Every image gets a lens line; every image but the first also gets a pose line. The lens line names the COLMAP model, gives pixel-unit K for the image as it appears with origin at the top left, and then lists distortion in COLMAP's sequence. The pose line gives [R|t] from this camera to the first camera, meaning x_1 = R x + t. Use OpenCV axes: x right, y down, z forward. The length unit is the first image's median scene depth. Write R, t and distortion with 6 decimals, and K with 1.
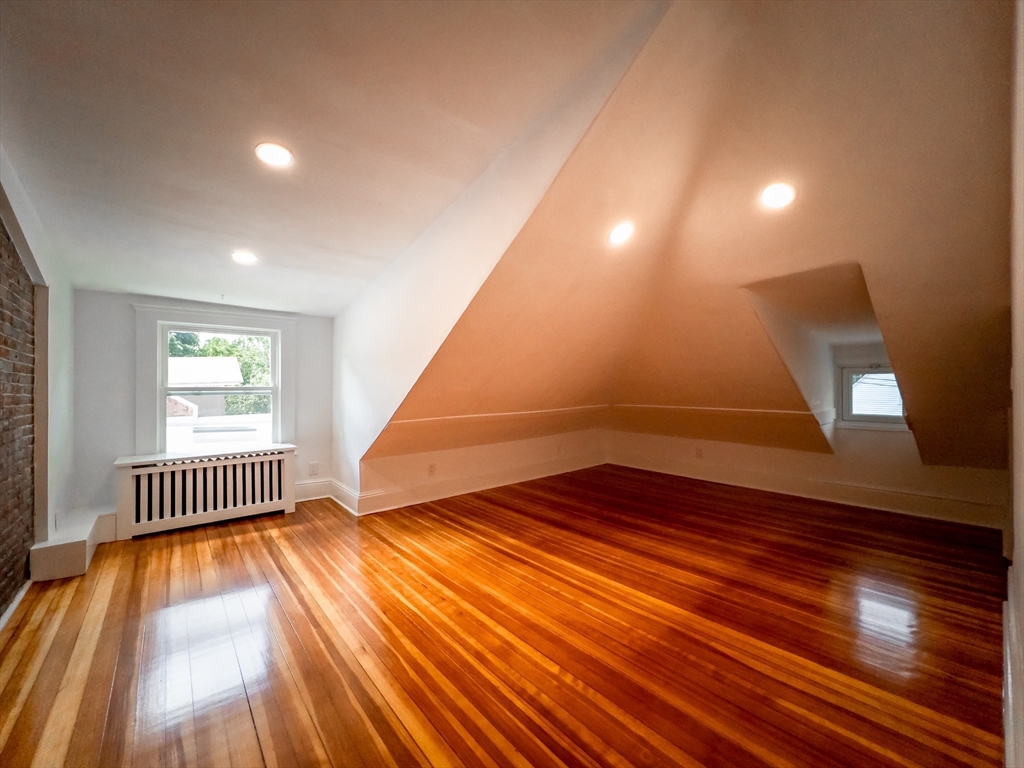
lens RADIAL K [[412.2, 0, 509.9], [0, 412.2, 383.9], [0, 0, 1]] dist [-0.000869, -0.000030]
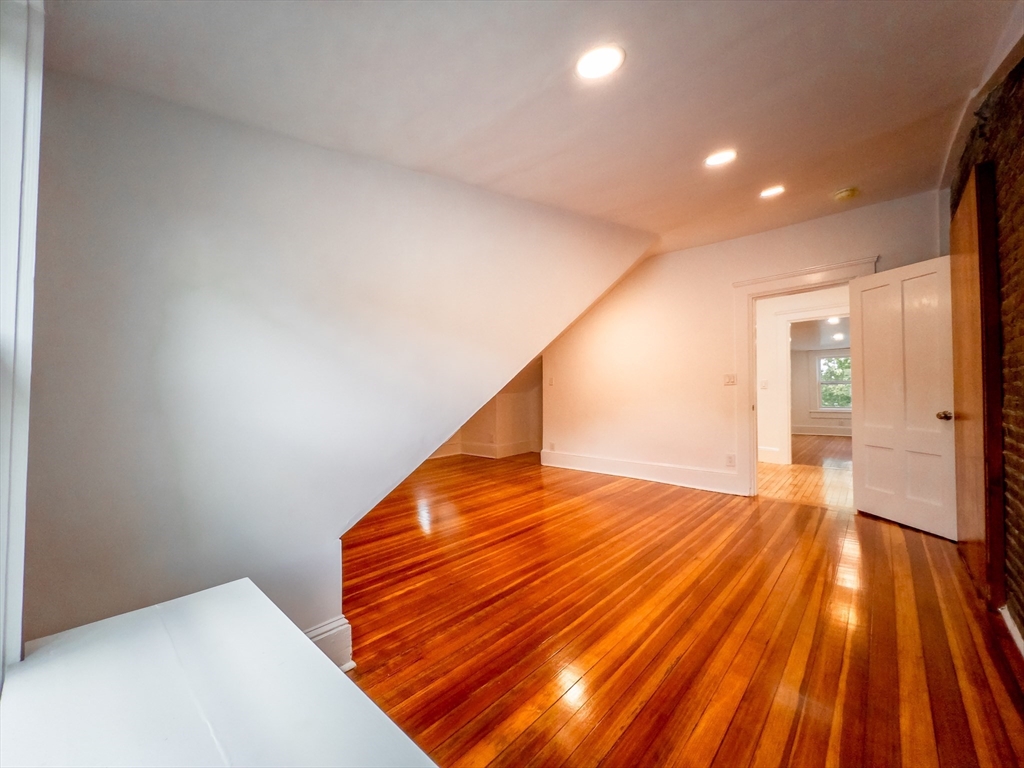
lens RADIAL K [[412.2, 0, 509.9], [0, 412.2, 383.9], [0, 0, 1]] dist [-0.000869, -0.000030]
pose [[-0.135196, 0.022603, 0.990561, -1.070347], [0.003839, 0.999744, -0.022288, 0.048073], [-0.990811, 0.000790, -0.135248, 1.161709]]
